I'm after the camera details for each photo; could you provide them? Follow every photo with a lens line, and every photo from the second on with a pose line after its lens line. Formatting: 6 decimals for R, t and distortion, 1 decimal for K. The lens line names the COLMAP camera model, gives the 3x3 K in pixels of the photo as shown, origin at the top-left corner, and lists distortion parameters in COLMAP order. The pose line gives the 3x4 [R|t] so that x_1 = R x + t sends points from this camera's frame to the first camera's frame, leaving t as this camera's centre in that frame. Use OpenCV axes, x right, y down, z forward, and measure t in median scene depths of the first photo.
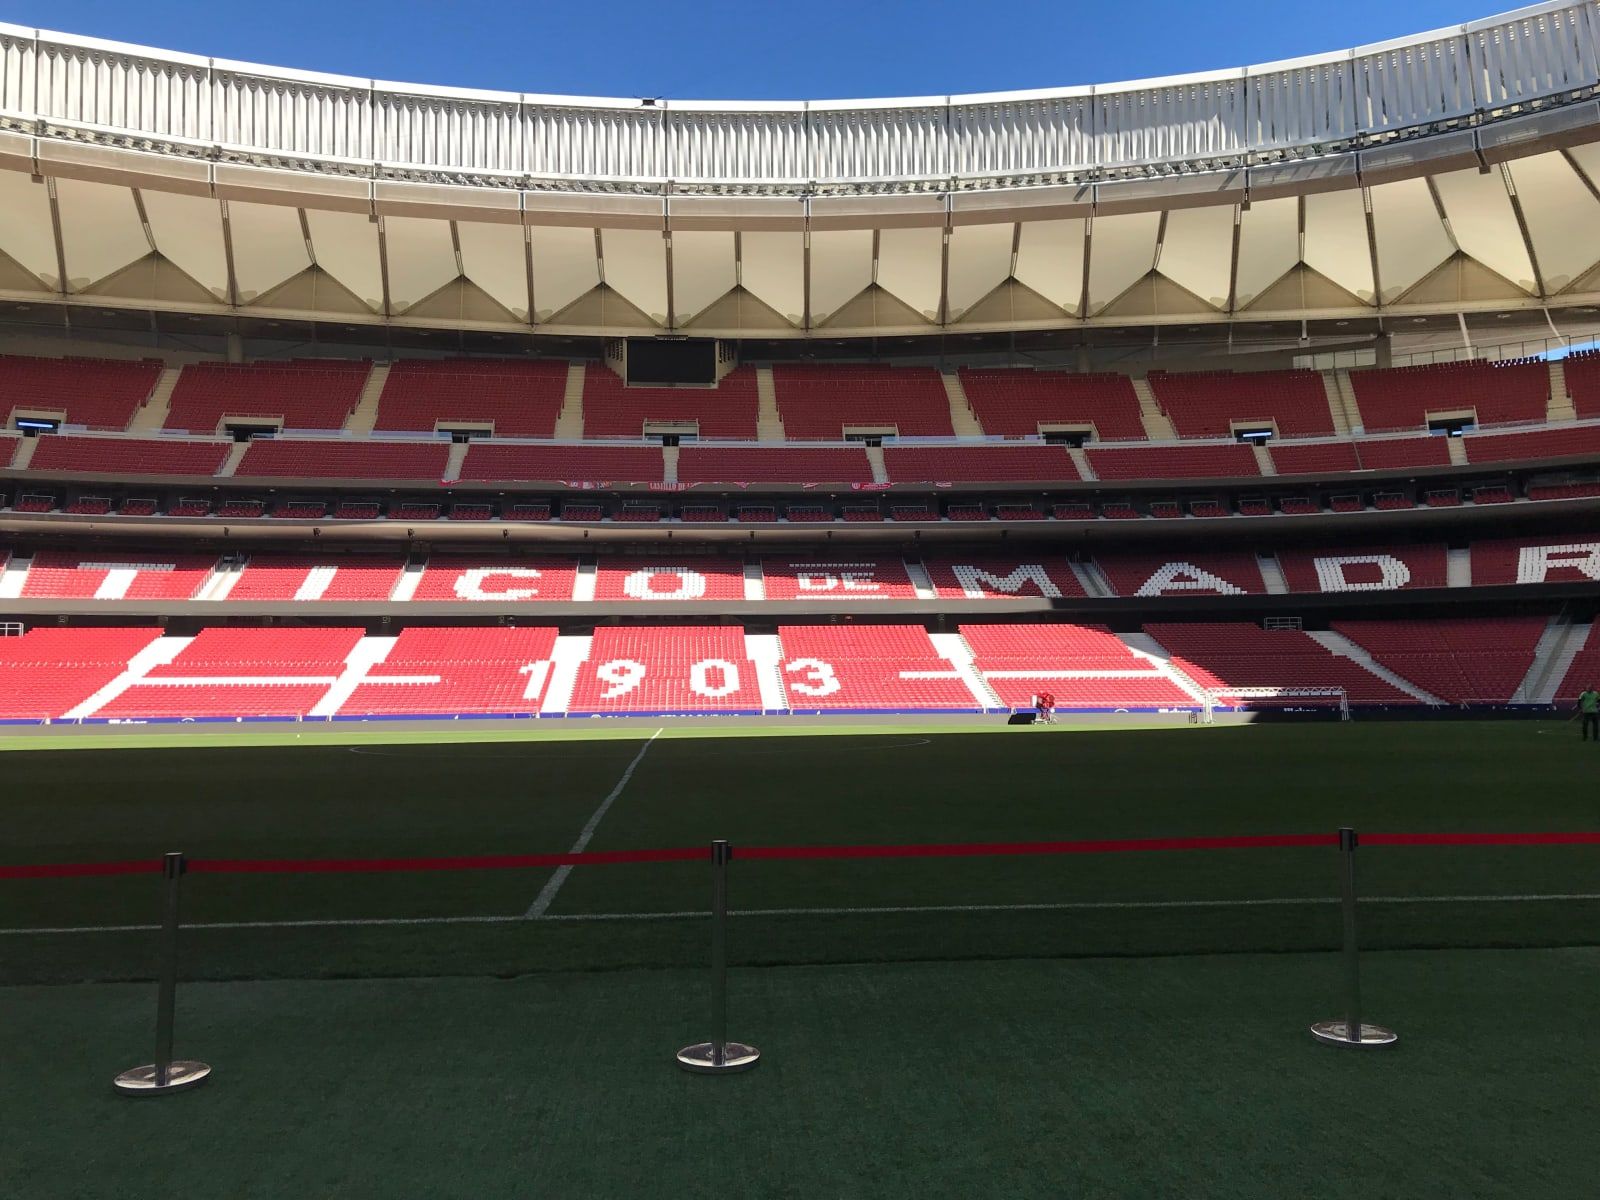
lens RADIAL K [[1317.6, 0, 775.3], [0, 1317.6, 576.8], [0, 0, 1]] dist [0.000491, 0.004185]
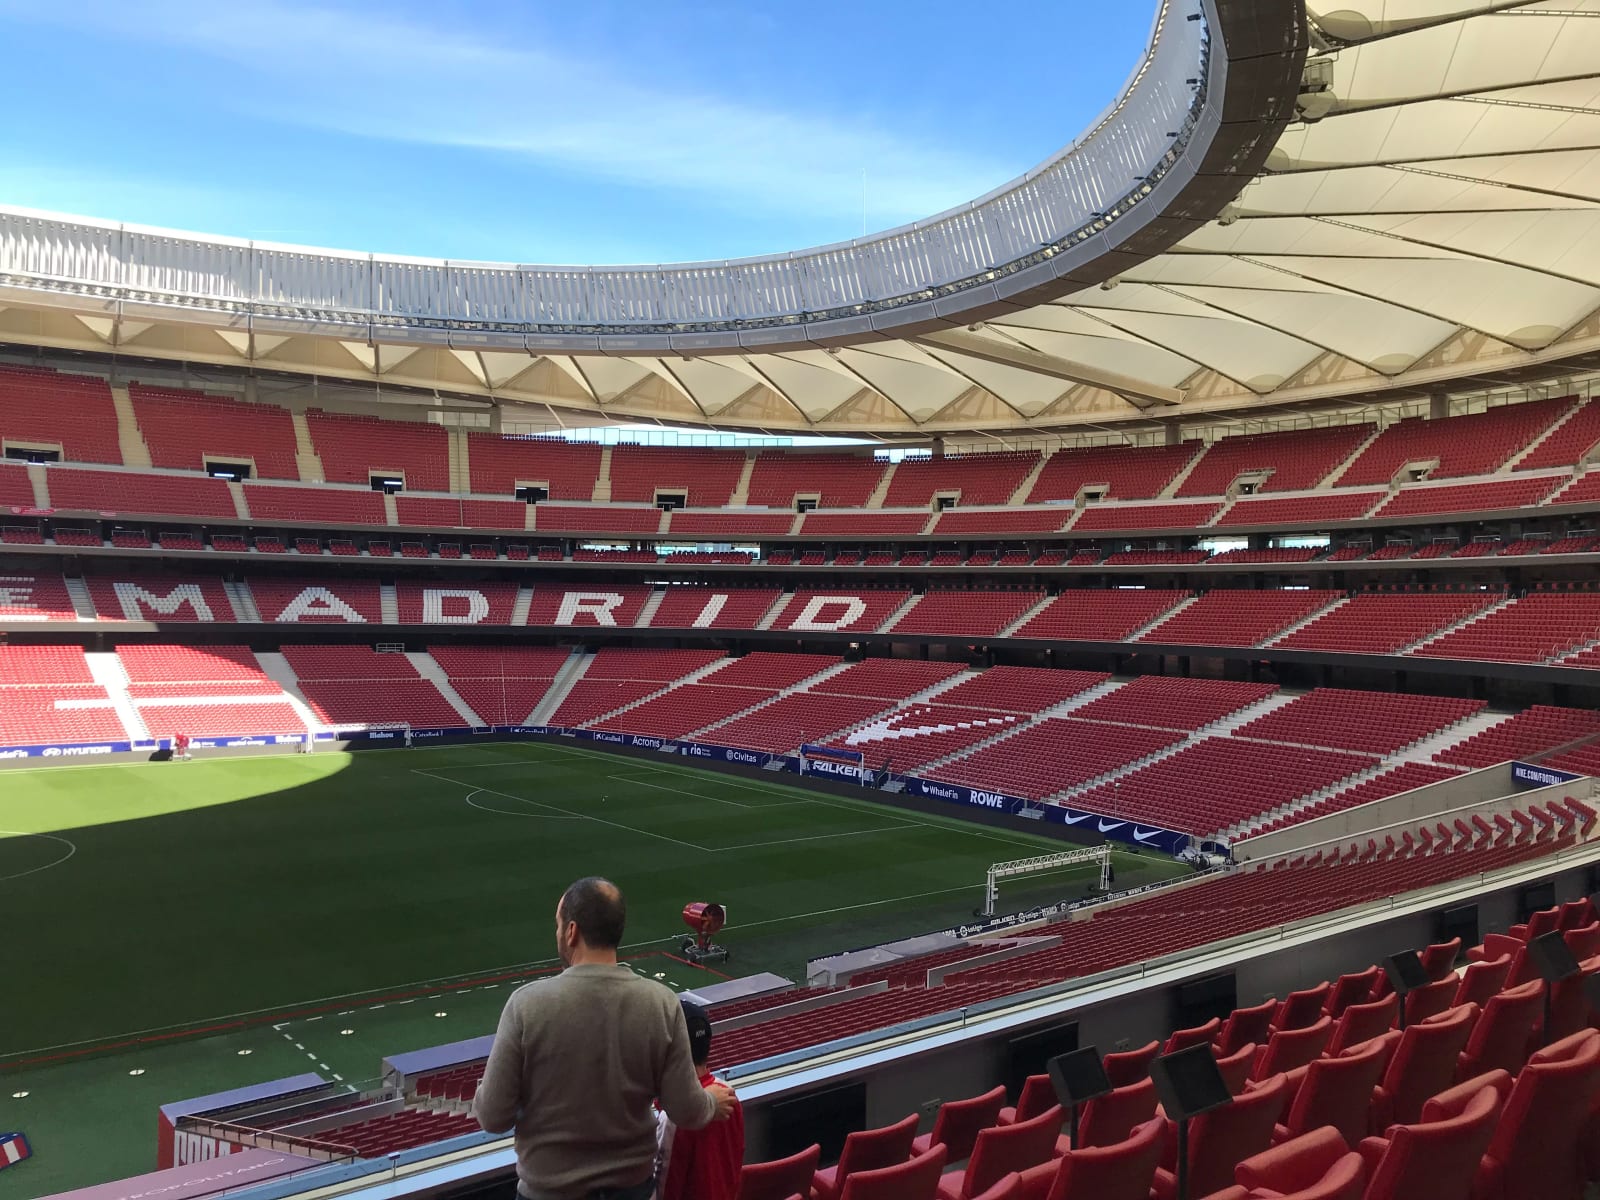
lens RADIAL K [[1279.7, 0, 777.4], [0, 1279.7, 604.6], [0, 0, 1]] dist [0.040848, -0.049397]
pose [[0.821582, 0.026562, 0.569471, -0.028547], [-0.078872, 0.994604, 0.067399, -0.117069], [-0.564608, -0.100289, 0.819244, -0.249879]]
